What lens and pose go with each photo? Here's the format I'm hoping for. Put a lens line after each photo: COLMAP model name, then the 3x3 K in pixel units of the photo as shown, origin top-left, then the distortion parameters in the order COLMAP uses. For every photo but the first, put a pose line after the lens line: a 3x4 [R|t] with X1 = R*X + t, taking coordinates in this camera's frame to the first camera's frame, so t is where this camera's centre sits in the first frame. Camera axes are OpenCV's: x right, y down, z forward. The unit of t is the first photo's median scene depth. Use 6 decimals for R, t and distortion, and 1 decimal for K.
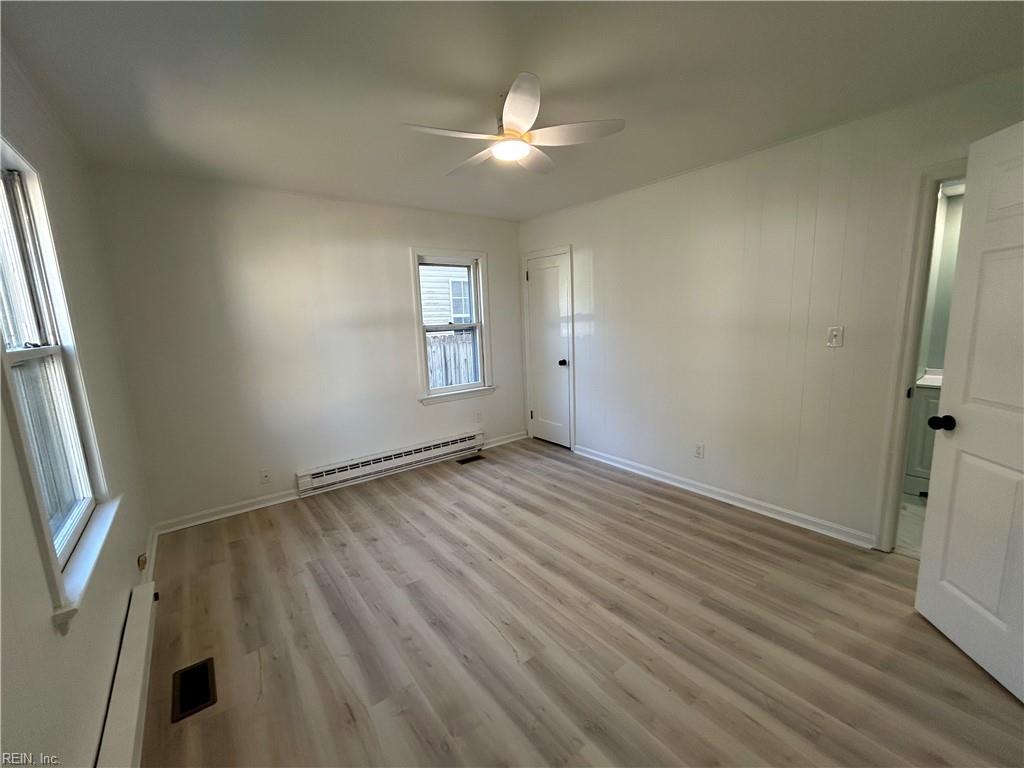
lens RADIAL K [[416.5, 0, 512.5], [0, 416.5, 384.1], [0, 0, 1]] dist [-0.001400, 0.000841]
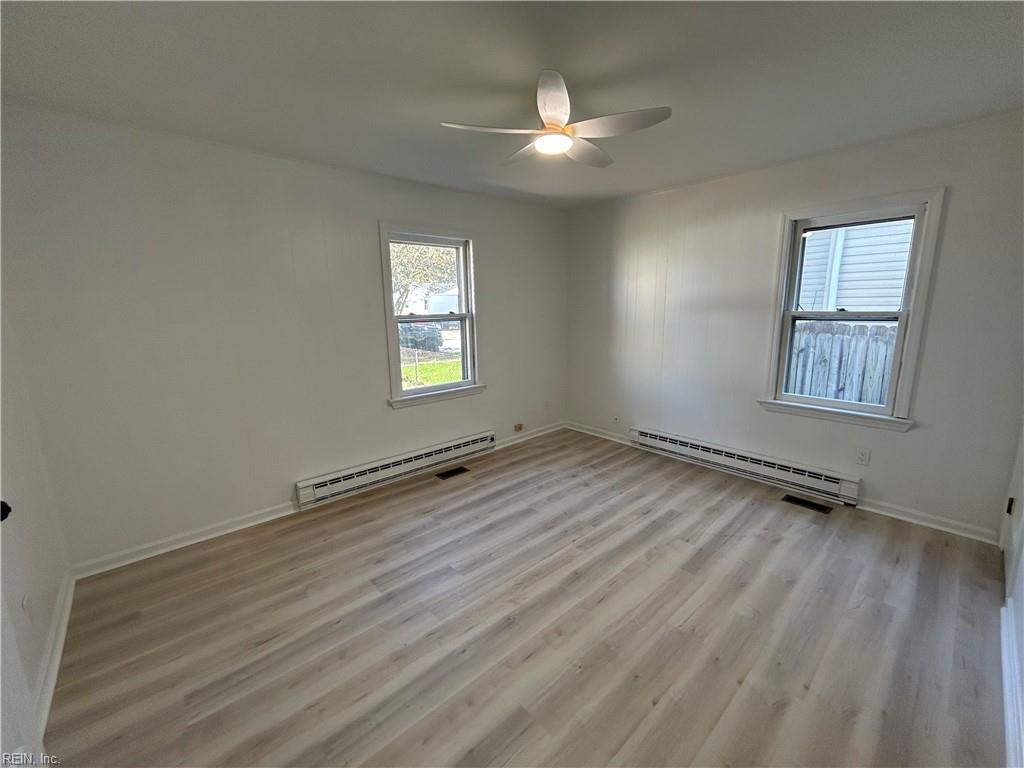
lens RADIAL K [[416.5, 0, 512.9], [0, 416.5, 385.9], [0, 0, 1]] dist [-0.001400, 0.000841]
pose [[0.073893, 0.228335, -0.970774, 0.658812], [-0.148423, 0.965112, 0.215705, -0.119715], [0.986159, 0.128146, 0.105206, 0.525925]]
